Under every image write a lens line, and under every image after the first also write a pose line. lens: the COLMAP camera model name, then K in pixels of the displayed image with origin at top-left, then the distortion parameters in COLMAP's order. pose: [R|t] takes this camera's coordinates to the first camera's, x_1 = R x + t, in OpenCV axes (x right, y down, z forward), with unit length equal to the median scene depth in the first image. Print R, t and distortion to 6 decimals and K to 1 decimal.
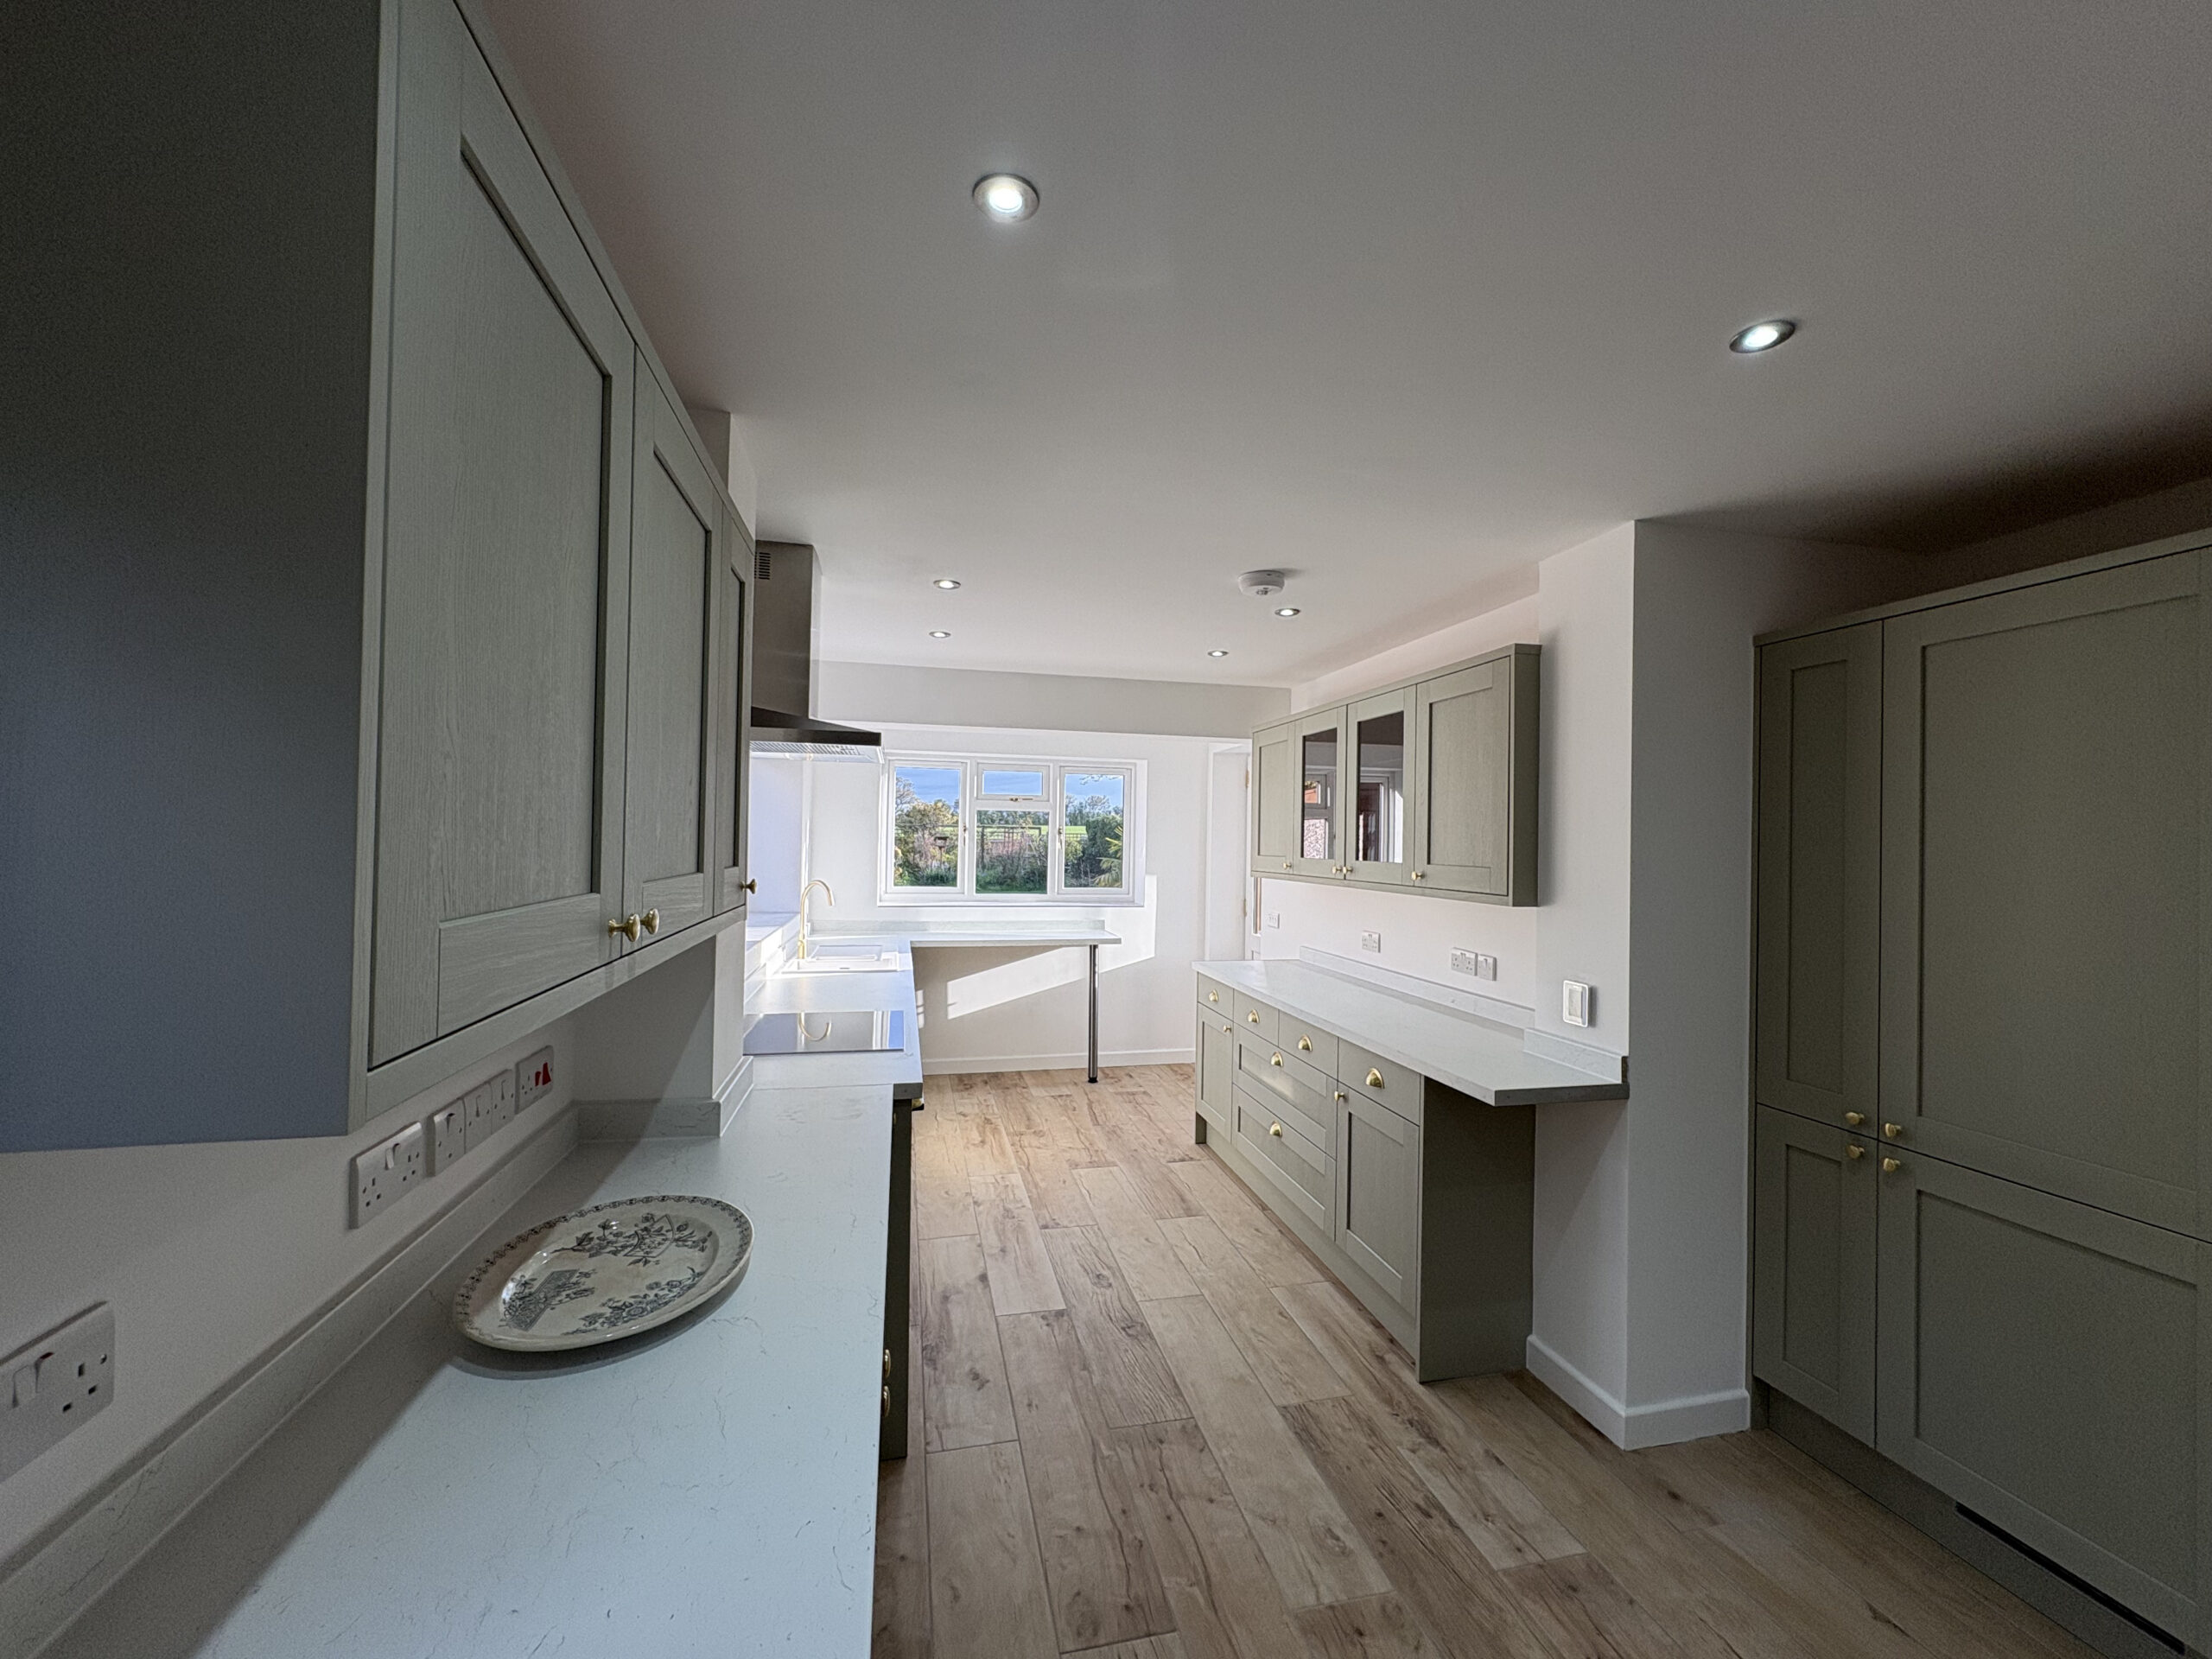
lens RADIAL K [[876.7, 0, 1108.8], [0, 876.7, 828.4], [0, 0, 1]] dist [0.000194, 0.000008]
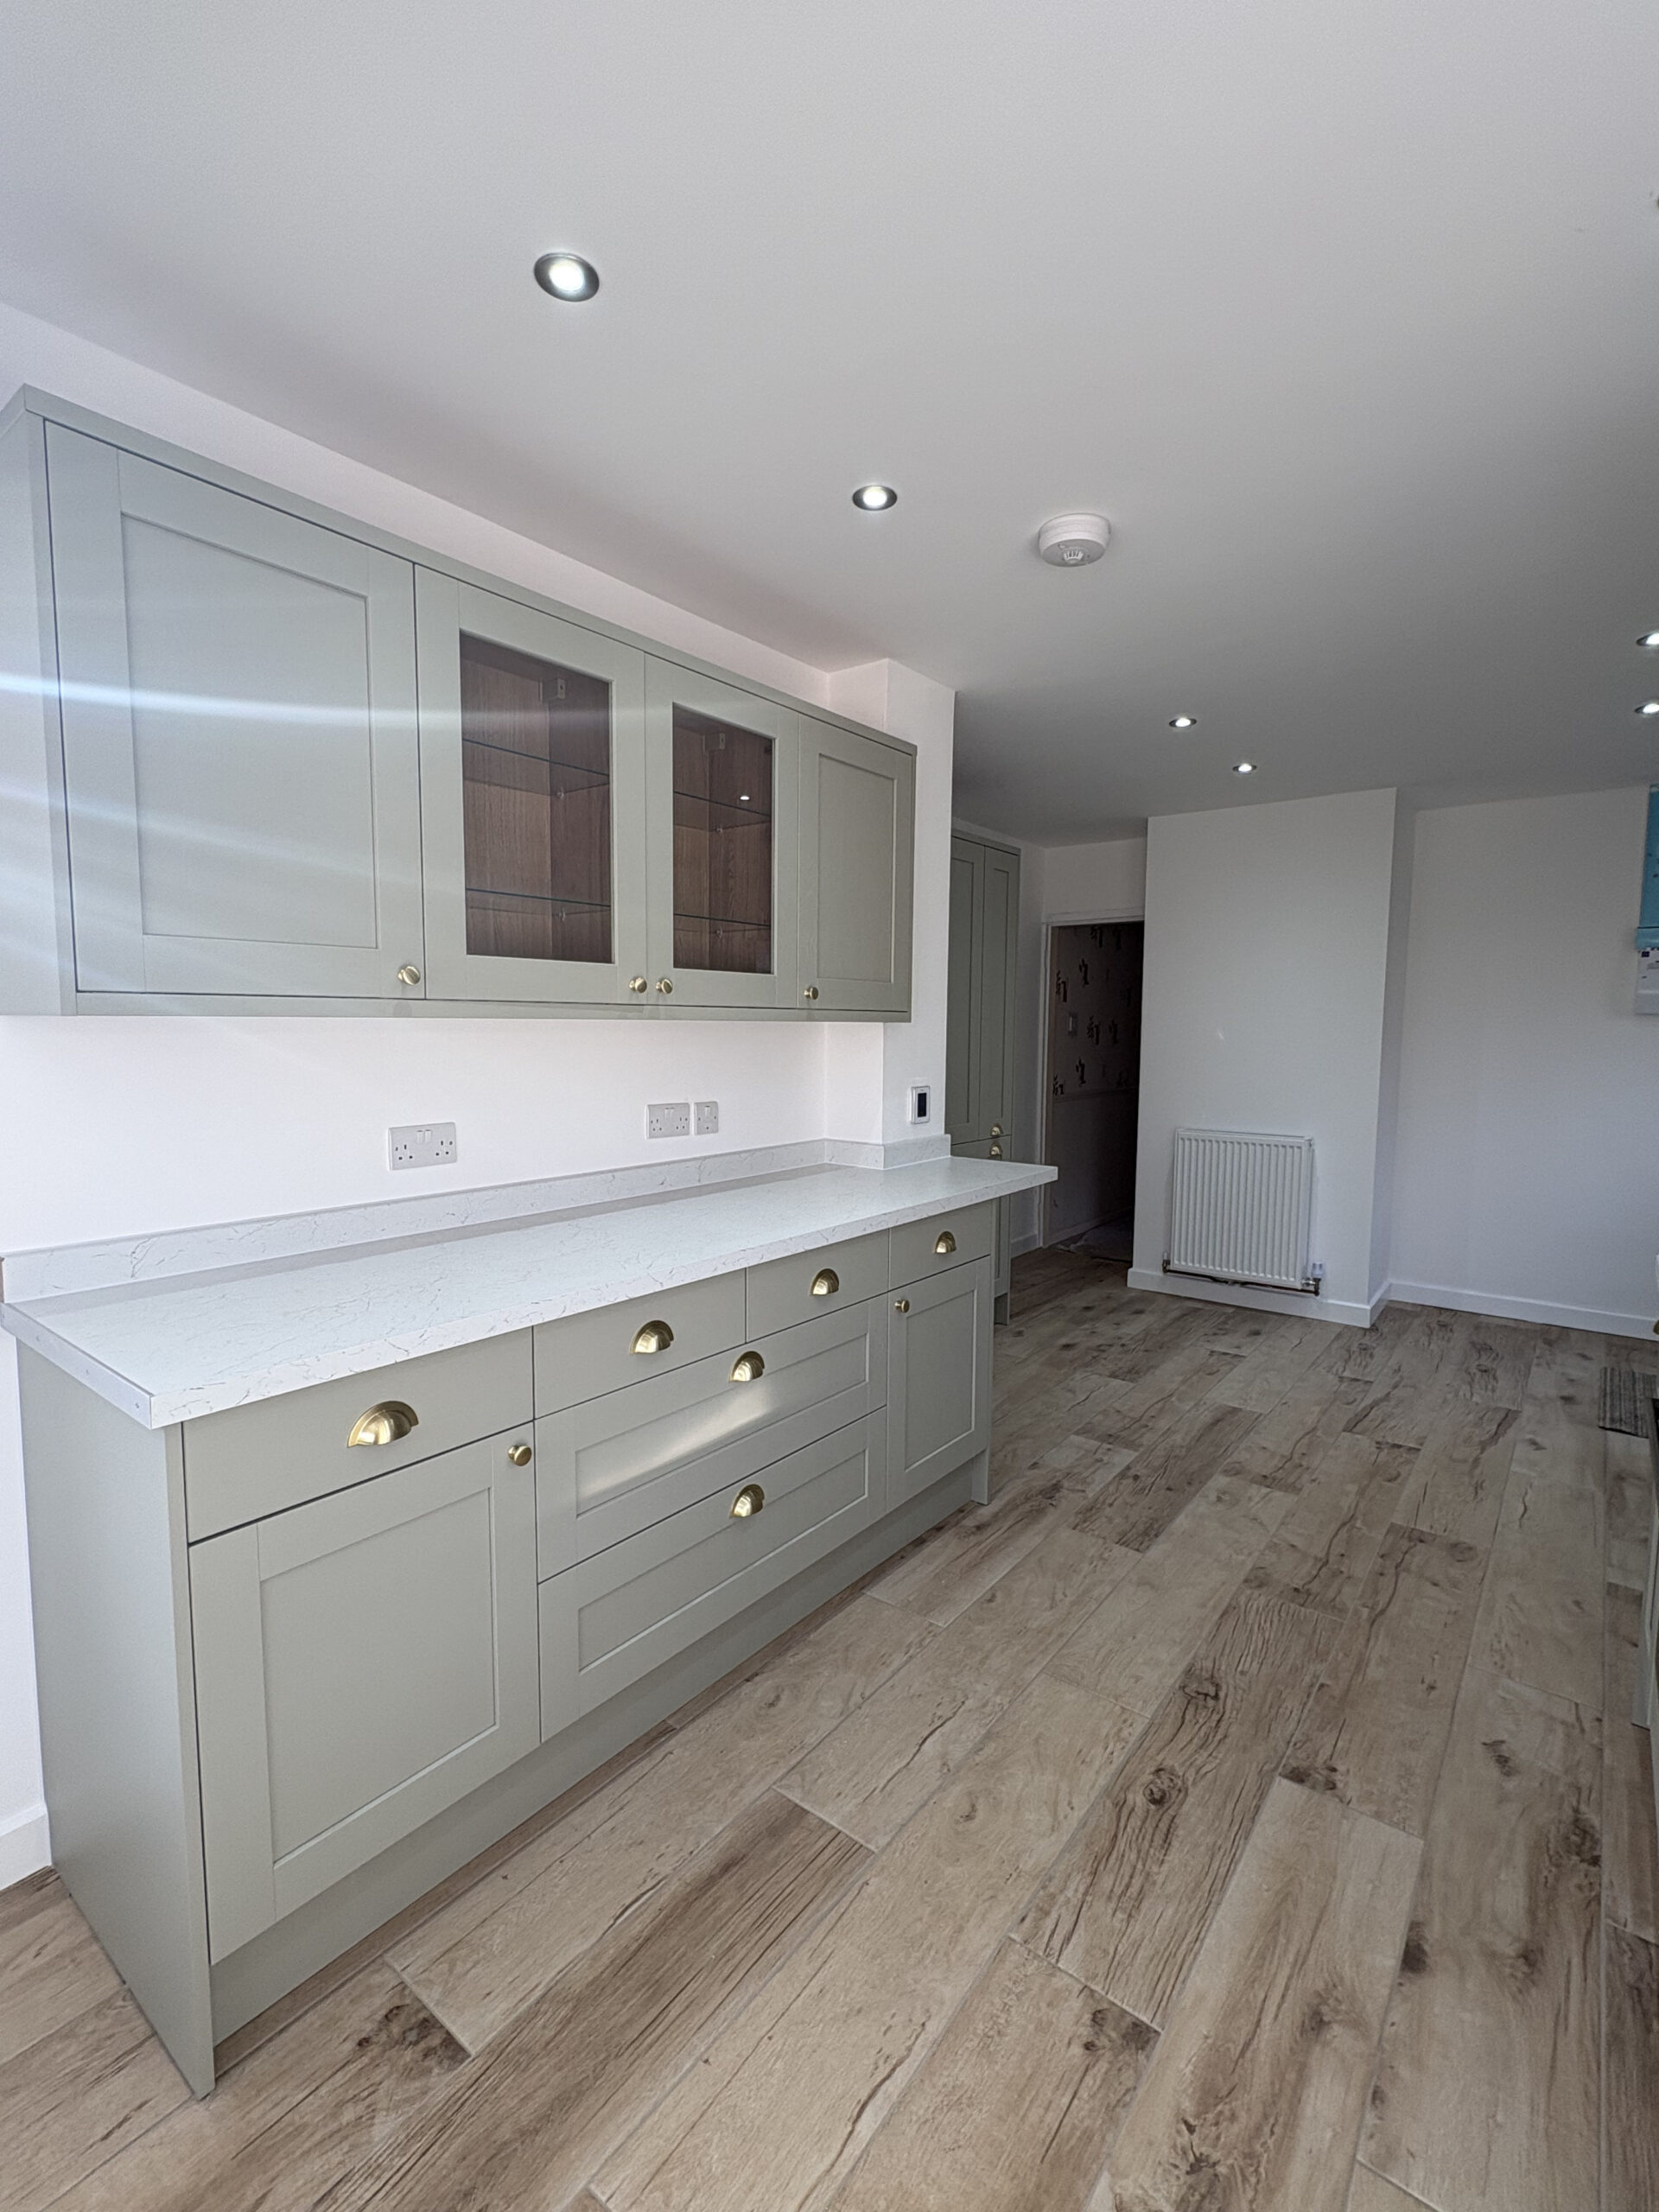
lens RADIAL K [[1013.8, 0, 818.8], [0, 1013.8, 1117.4], [0, 0, 1]] dist [0.000653, -0.000036]
pose [[-0.629693, -0.095017, 0.771011, -0.297961], [-0.030271, 0.994739, 0.097866, 0.073282], [-0.776254, 0.038286, -0.629257, 1.499707]]
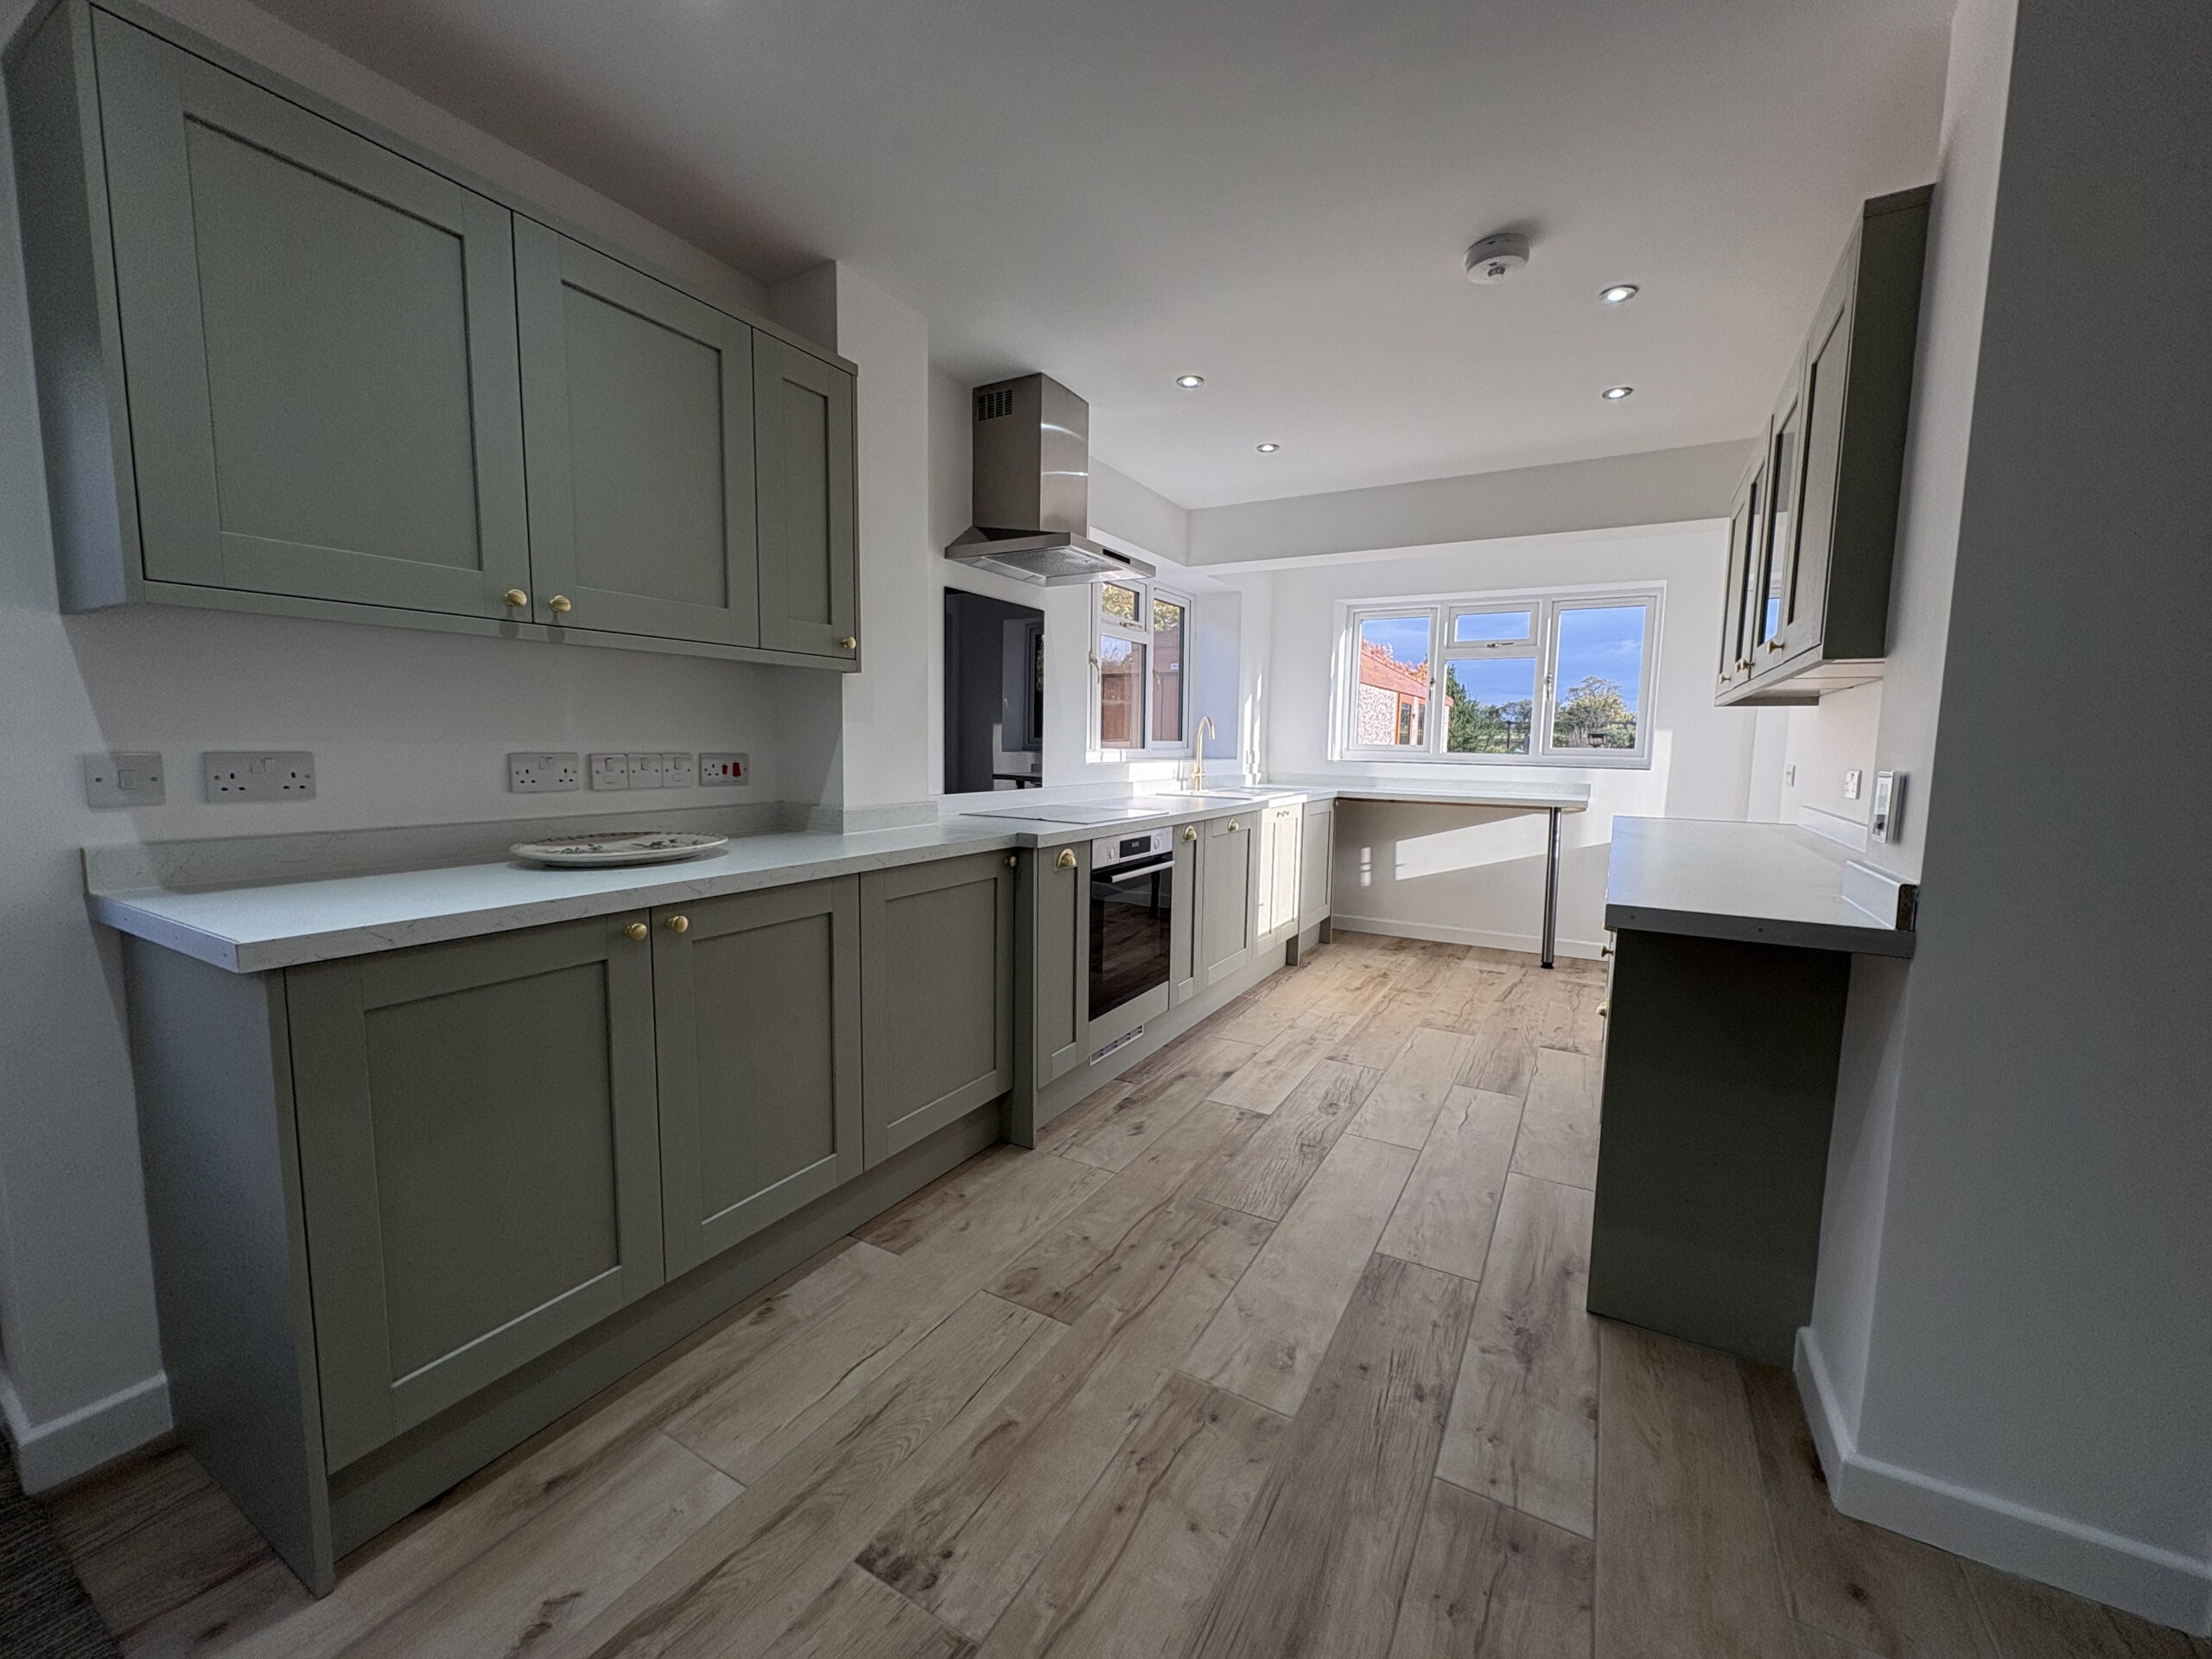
lens RADIAL K [[876.7, 0, 1108.8], [0, 876.7, 828.4], [0, 0, 1]] dist [0.000194, 0.000008]
pose [[0.733882, 0.064488, -0.676209, 0.431388], [0.004732, 0.994974, 0.100023, 0.119431], [0.679260, -0.076605, 0.729889, 0.169913]]
